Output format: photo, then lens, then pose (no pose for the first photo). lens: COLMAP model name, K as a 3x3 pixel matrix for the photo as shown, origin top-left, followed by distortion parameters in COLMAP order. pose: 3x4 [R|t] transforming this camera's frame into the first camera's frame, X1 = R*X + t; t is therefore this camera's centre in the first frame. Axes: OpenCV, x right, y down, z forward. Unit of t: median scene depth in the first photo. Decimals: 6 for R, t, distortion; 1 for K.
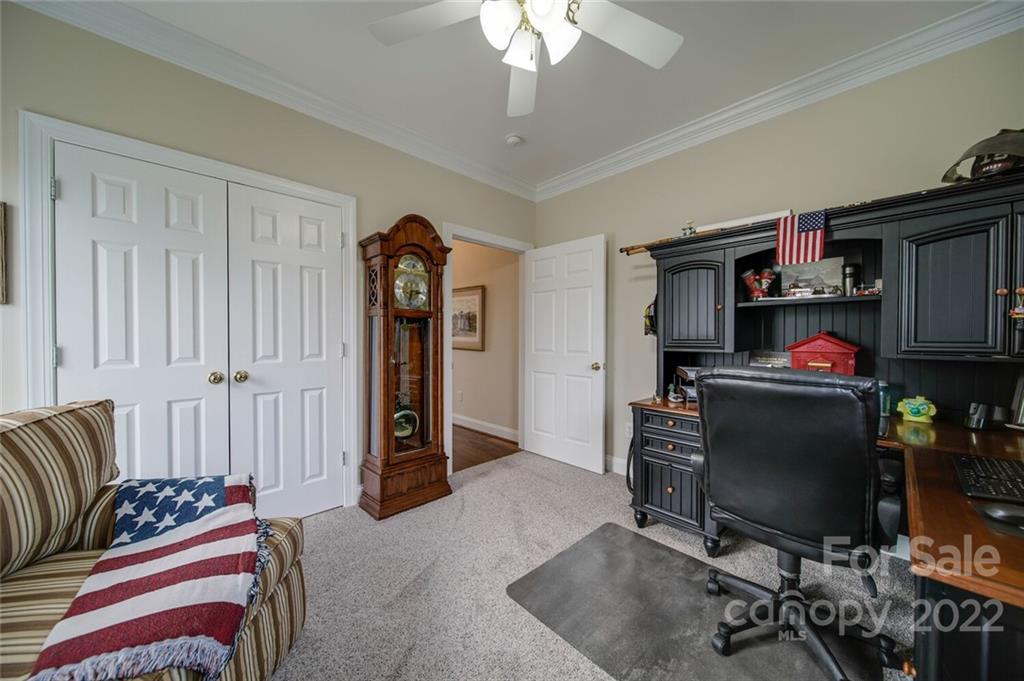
lens RADIAL K [[358.2, 0, 518.1], [0, 358.2, 338.5], [0, 0, 1]] dist [0.001391, -0.001733]
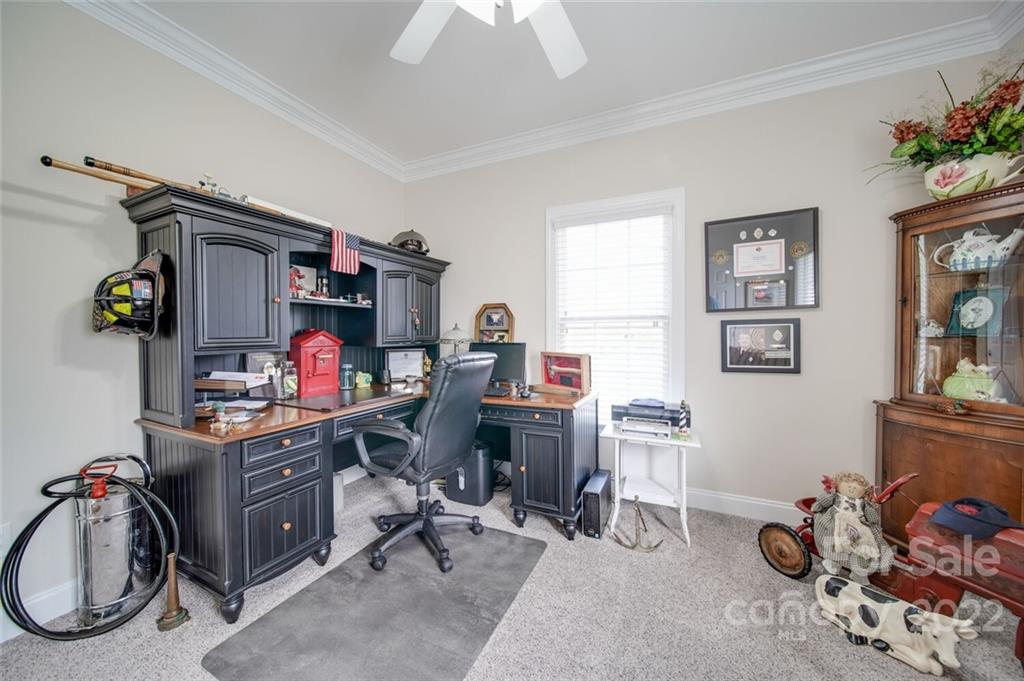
lens RADIAL K [[358.2, 0, 514.0], [0, 358.2, 337.2], [0, 0, 1]] dist [0.001391, -0.001733]
pose [[-0.361811, -0.009268, 0.932206, -0.540353], [0.010539, 0.999846, 0.014031, -0.001935], [-0.932192, 0.014901, -0.361657, 0.889361]]
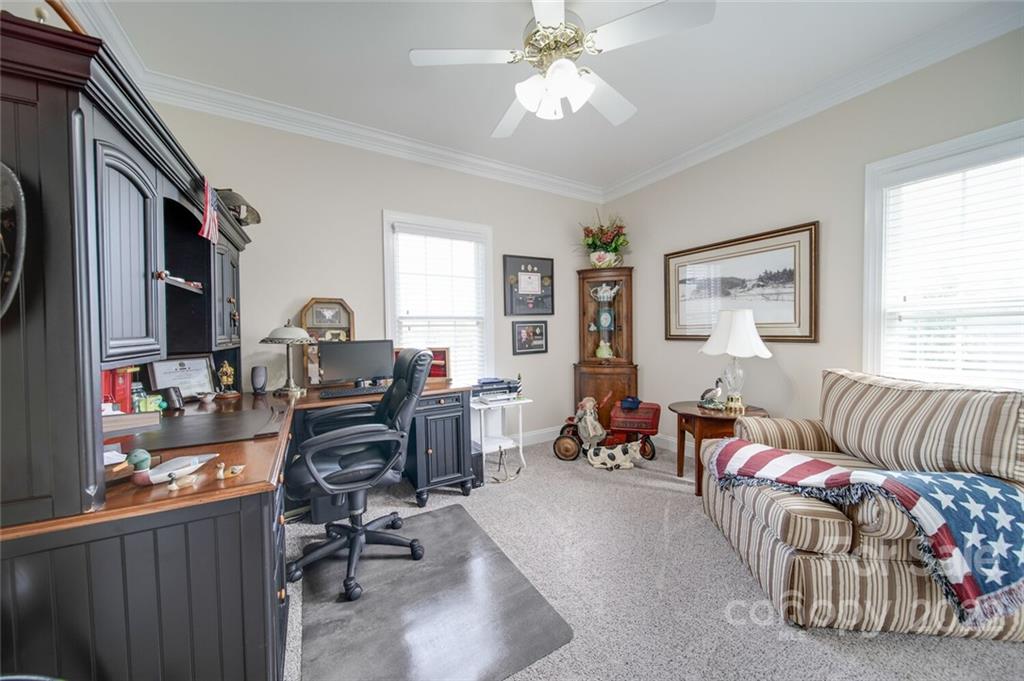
lens RADIAL K [[358.2, 0, 517.0], [0, 358.2, 335.9], [0, 0, 1]] dist [0.001391, -0.001733]
pose [[-0.973816, 0.007796, 0.227202, -0.076749], [0.013430, 0.999639, 0.023261, -0.001768], [-0.226939, 0.025703, -0.973570, 1.620974]]
